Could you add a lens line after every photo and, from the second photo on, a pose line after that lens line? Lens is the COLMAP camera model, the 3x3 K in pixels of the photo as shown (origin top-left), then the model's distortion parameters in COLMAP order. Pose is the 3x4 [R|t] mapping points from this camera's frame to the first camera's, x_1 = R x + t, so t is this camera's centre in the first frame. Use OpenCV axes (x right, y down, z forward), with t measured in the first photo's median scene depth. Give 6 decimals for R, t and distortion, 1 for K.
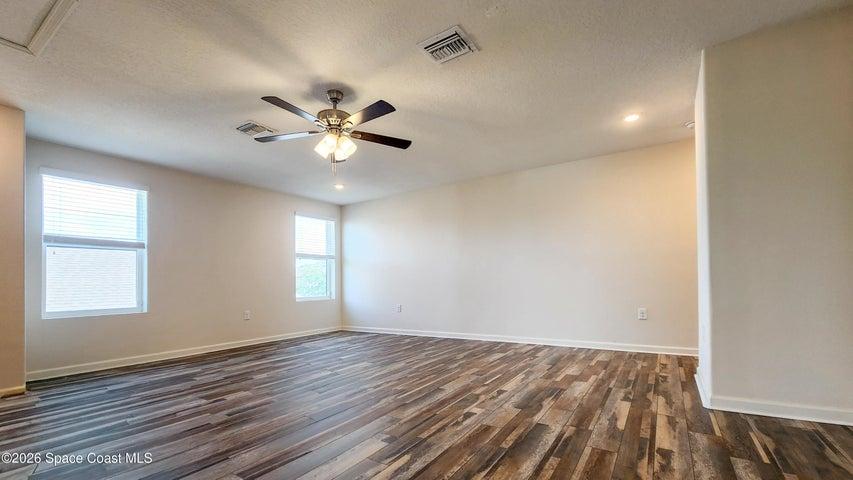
lens RADIAL K [[360.8, 0, 423.7], [0, 360.8, 243.7], [0, 0, 1]] dist [-0.001420, -0.000514]
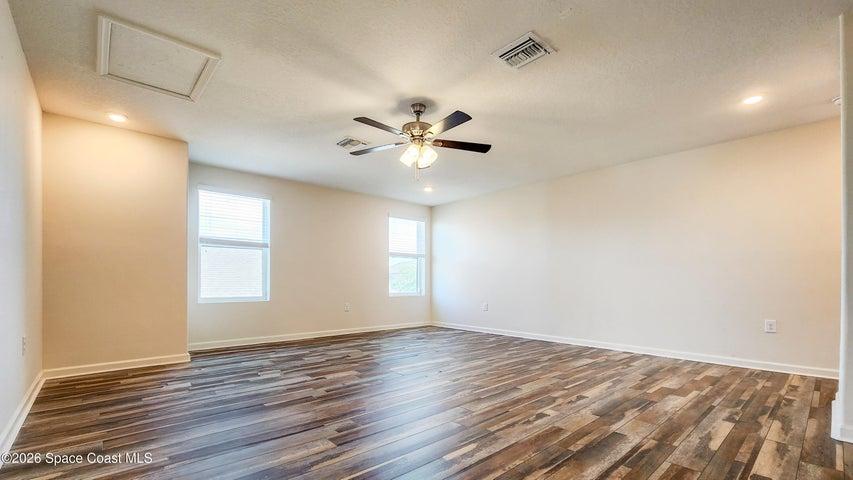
lens RADIAL K [[357.6, 0, 426.5], [0, 357.6, 240.0], [0, 0, 1]] dist [0.002062, -0.006860]
pose [[0.969363, -0.000984, -0.245630, 0.043406], [-0.000399, 0.999984, -0.005580, -0.008082], [0.245632, 0.005507, 0.969347, -0.038357]]
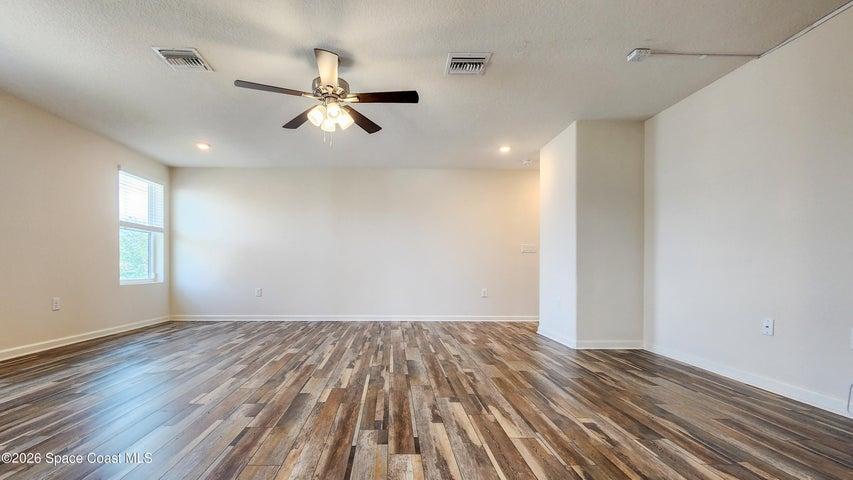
lens RADIAL K [[340.6, 0, 434.9], [0, 340.6, 233.7], [0, 0, 1]] dist [0.000943, 0.000005]
pose [[0.825906, 0.081931, 0.557824, -0.477349], [-0.084561, 0.996195, -0.021118, 0.029158], [-0.557431, -0.029729, 0.829691, 0.095193]]
